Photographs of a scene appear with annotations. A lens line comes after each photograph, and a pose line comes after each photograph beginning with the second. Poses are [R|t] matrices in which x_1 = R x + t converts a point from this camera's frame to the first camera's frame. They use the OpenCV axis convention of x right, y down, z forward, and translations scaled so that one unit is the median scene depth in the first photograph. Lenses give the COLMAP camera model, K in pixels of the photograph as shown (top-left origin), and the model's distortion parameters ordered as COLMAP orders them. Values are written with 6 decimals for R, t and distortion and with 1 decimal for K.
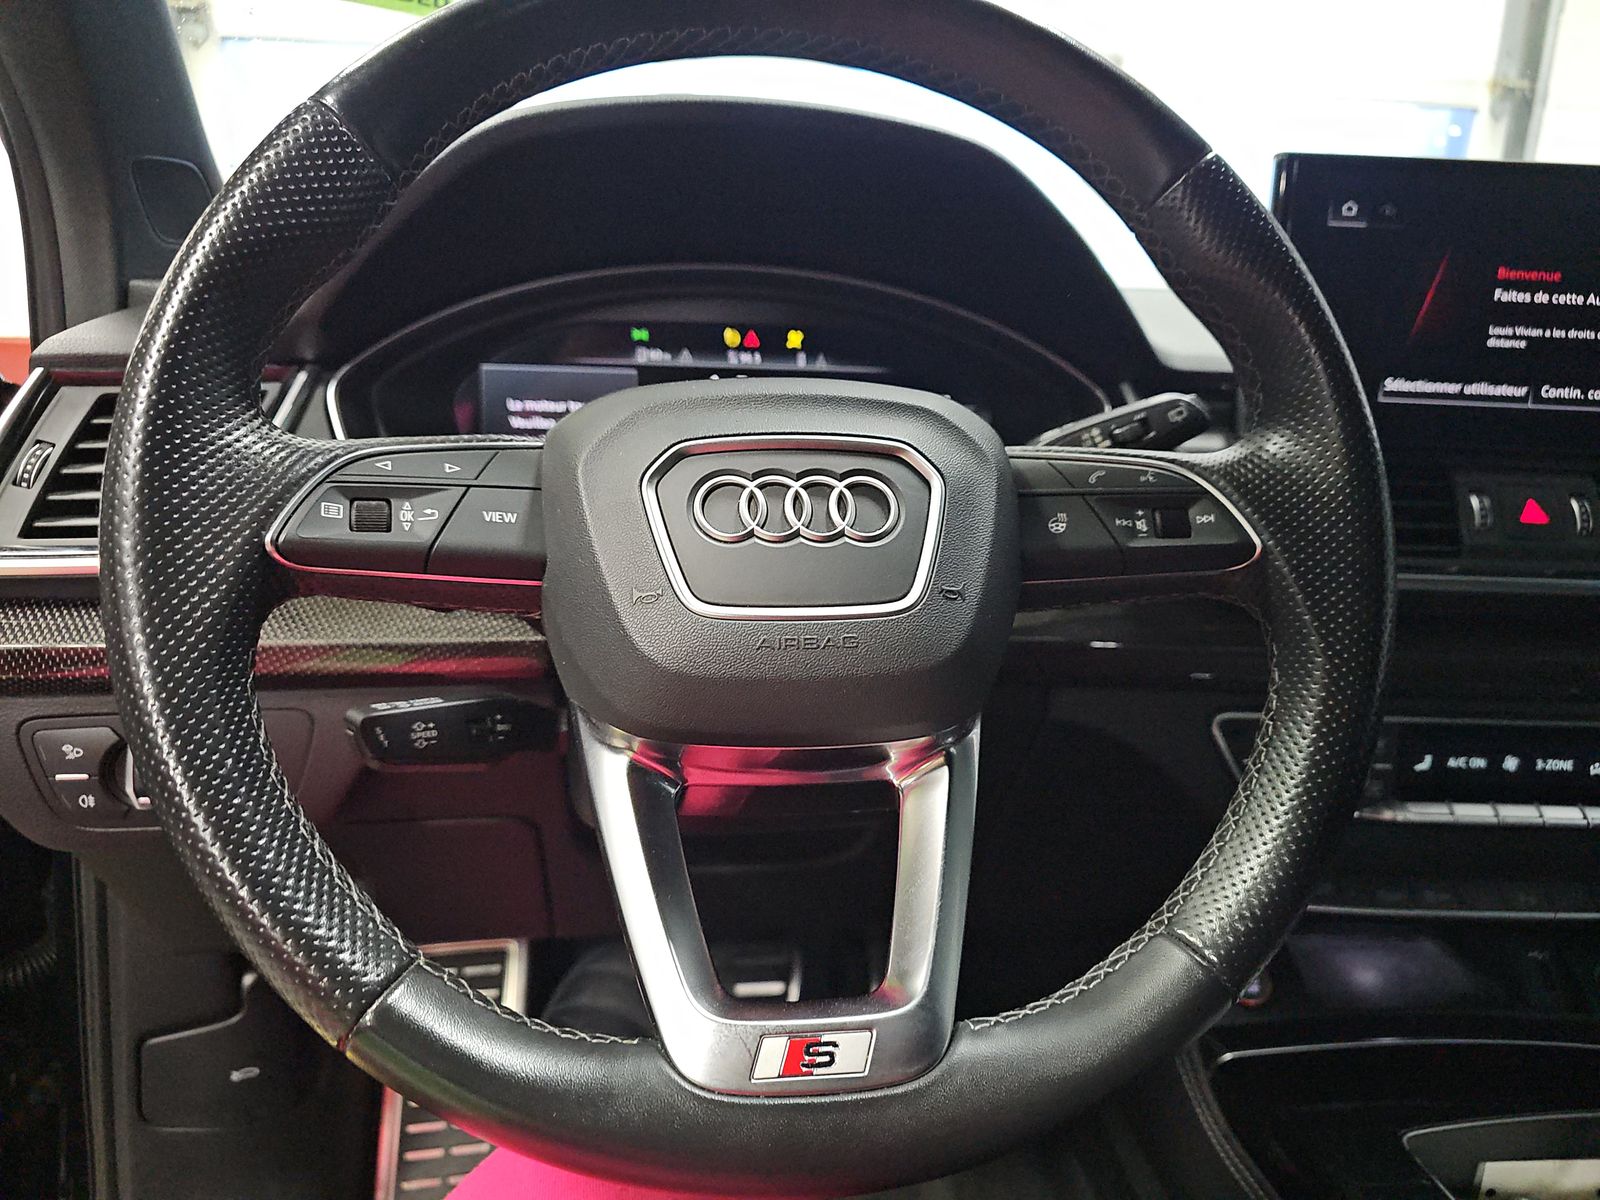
lens RADIAL K [[1070.2, 0, 798.3], [0, 1070.2, 591.5], [0, 0, 1]] dist [0.000546, -0.005970]
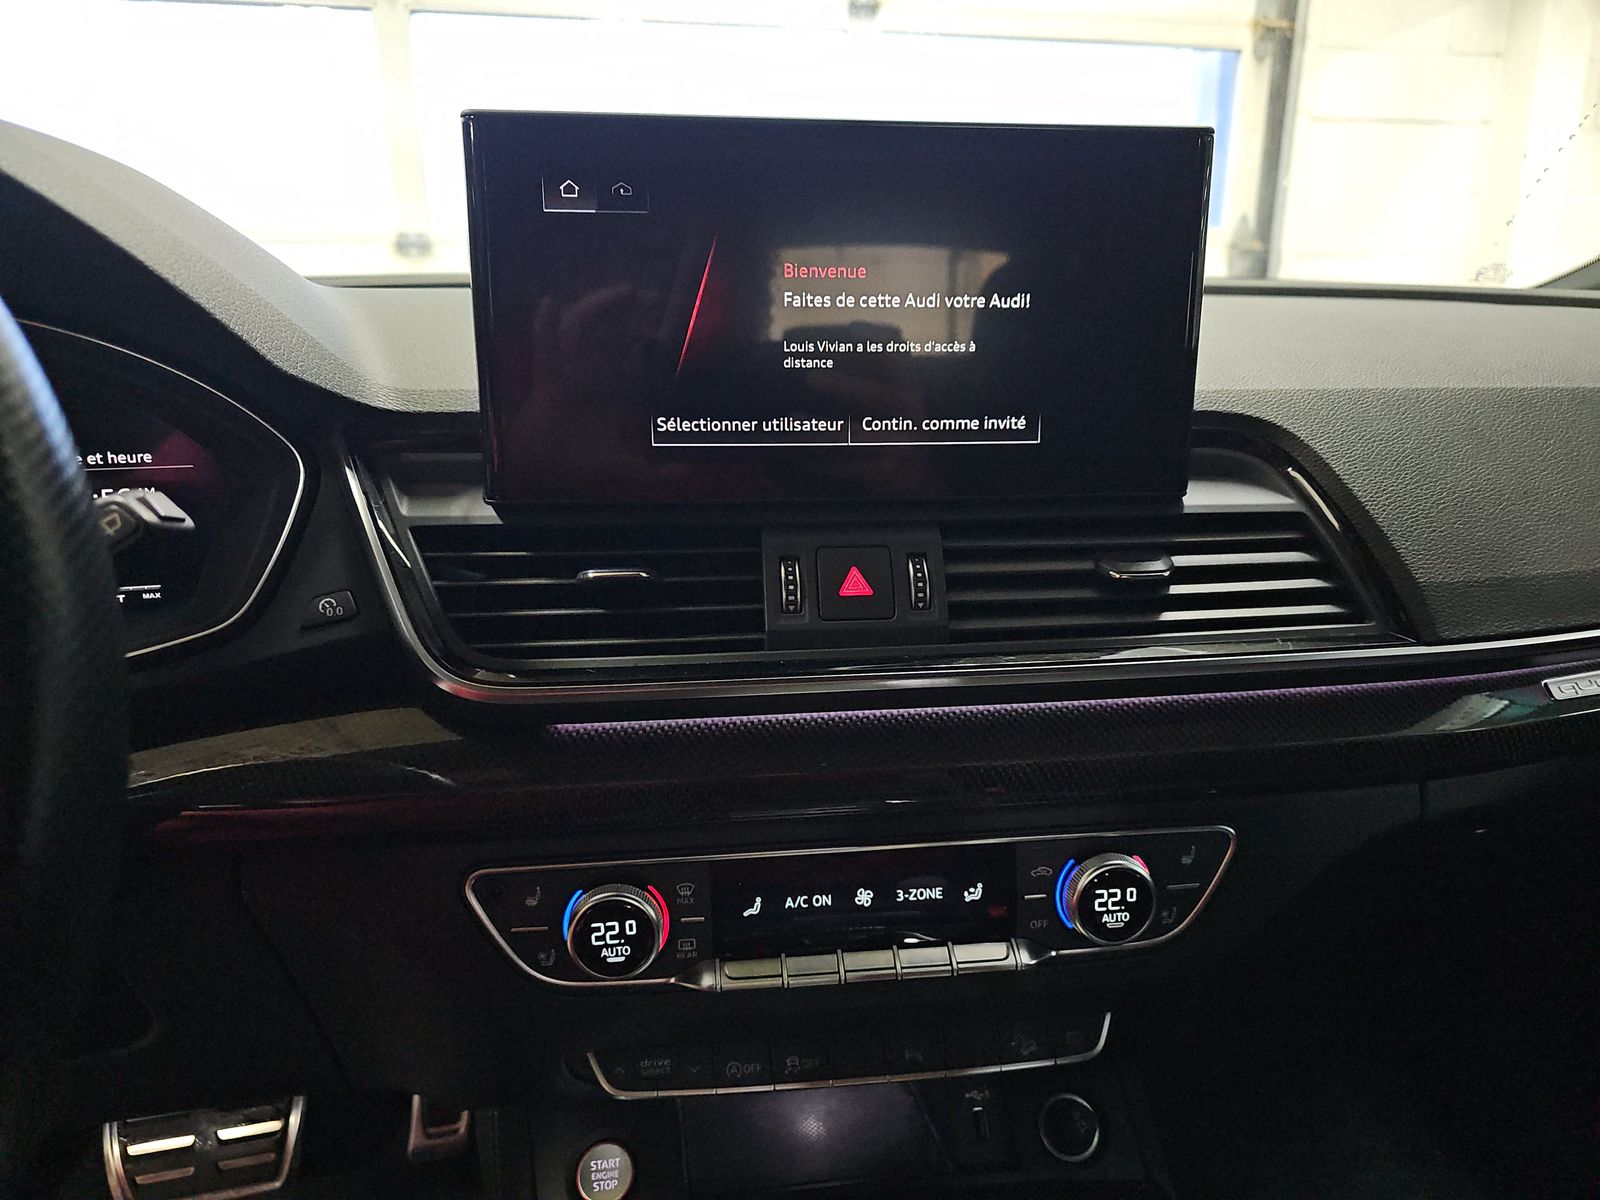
lens RADIAL K [[1070.2, 0, 801.1], [0, 1070.2, 605.2], [0, 0, 1]] dist [0.000546, -0.005970]
pose [[0.992668, -0.063680, 0.102742, 0.564266], [0.058501, 0.996898, 0.052655, -0.100377], [-0.105777, -0.046258, 0.993313, 0.235724]]
